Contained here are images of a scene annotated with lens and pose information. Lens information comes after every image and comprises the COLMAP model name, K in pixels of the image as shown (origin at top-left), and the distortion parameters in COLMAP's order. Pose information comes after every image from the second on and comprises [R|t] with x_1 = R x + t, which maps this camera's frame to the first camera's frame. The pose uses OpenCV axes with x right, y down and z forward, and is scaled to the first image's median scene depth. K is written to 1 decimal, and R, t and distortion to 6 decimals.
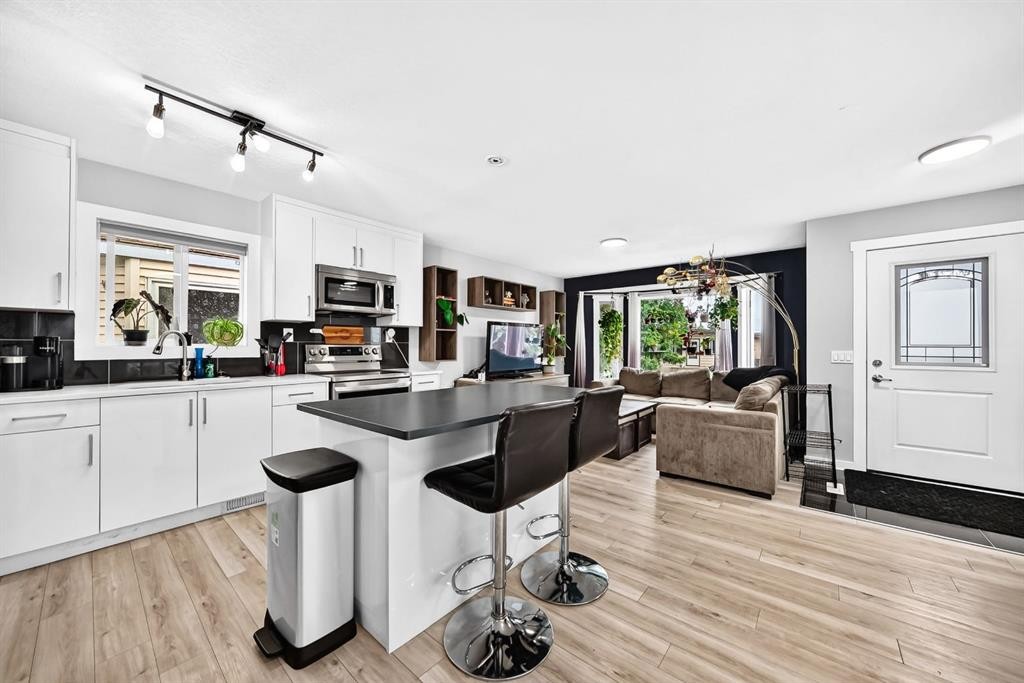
lens RADIAL K [[372.2, 0, 516.2], [0, 372.2, 342.3], [0, 0, 1]] dist [-0.036479, 0.008825]
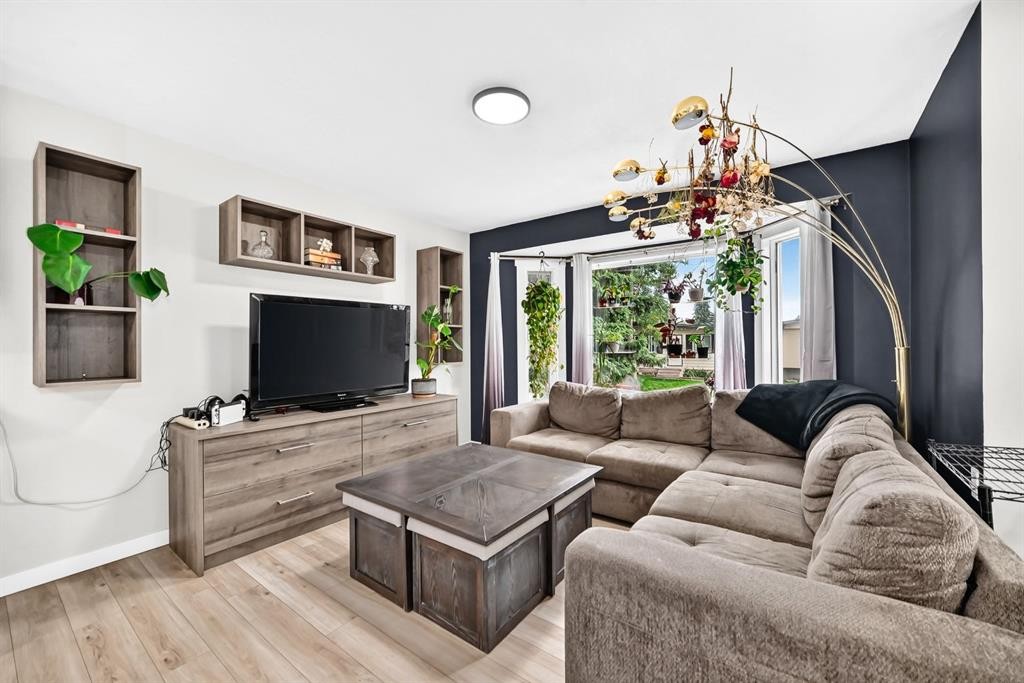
lens RADIAL K [[395.1, 0, 531.9], [0, 395.1, 343.3], [0, 0, 1]] dist [-0.000298, -0.000020]
pose [[0.994974, -0.009991, 0.099633, 0.204378], [0.009299, 0.999929, 0.007415, 0.004748], [-0.099700, -0.006451, 0.994997, 0.435575]]
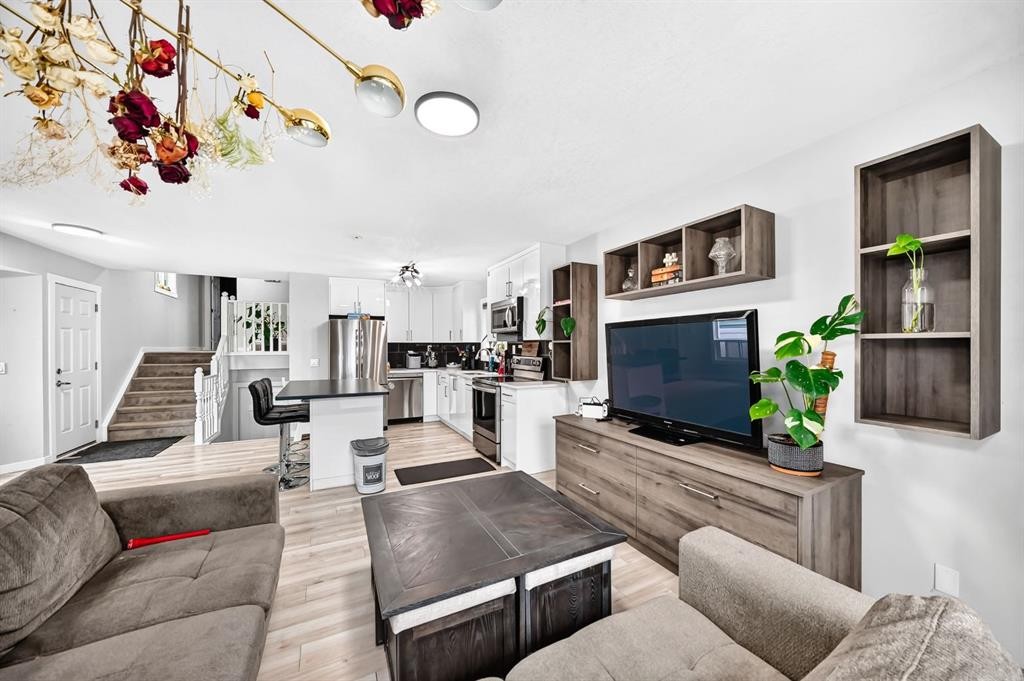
lens RADIAL K [[365.1, 0, 511.8], [0, 365.1, 346.6], [0, 0, 1]] dist [-0.001031, -0.000069]
pose [[-0.395677, -0.002793, -0.918386, 0.486590], [0.006715, 0.999960, -0.005934, -0.015138], [0.918365, -0.008514, -0.395642, 0.996410]]
